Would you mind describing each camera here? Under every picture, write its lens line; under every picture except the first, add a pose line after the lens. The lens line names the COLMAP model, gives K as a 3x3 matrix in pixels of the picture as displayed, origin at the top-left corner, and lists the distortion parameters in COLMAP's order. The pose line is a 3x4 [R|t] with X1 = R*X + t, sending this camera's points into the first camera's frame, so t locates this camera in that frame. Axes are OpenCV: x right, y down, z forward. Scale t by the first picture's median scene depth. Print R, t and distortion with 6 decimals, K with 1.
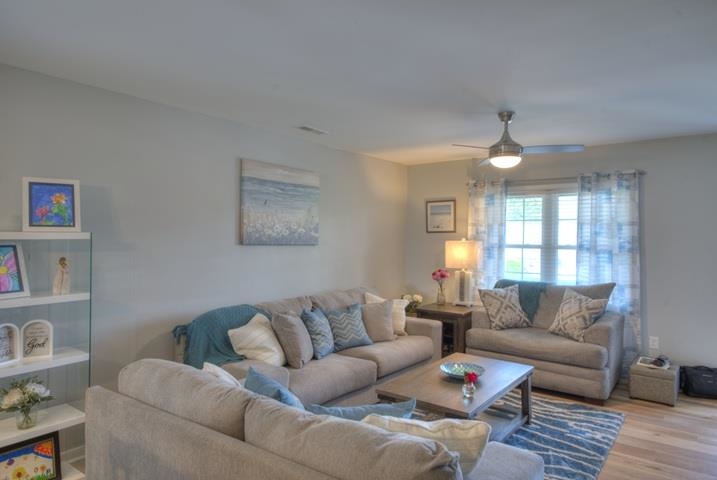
lens RADIAL K [[461.0, 0, 358.5], [0, 461.0, 240.0], [0, 0, 1]] dist [0.034934, -0.003977]
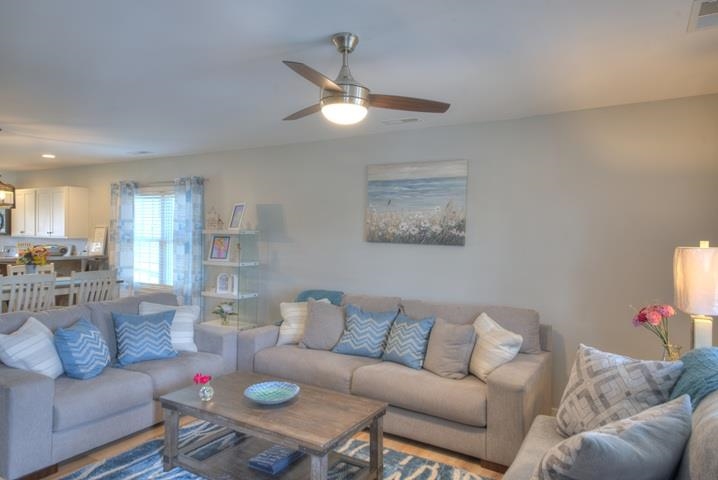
lens RADIAL K [[461.7, 0, 359.0], [0, 461.7, 240.0], [0, 0, 1]] dist [0.034934, -0.003977]
pose [[0.103995, 0.004212, -0.994569, 0.728485], [-0.026482, 0.999648, 0.001465, 0.004025], [0.994225, 0.026186, 0.104070, 0.727969]]
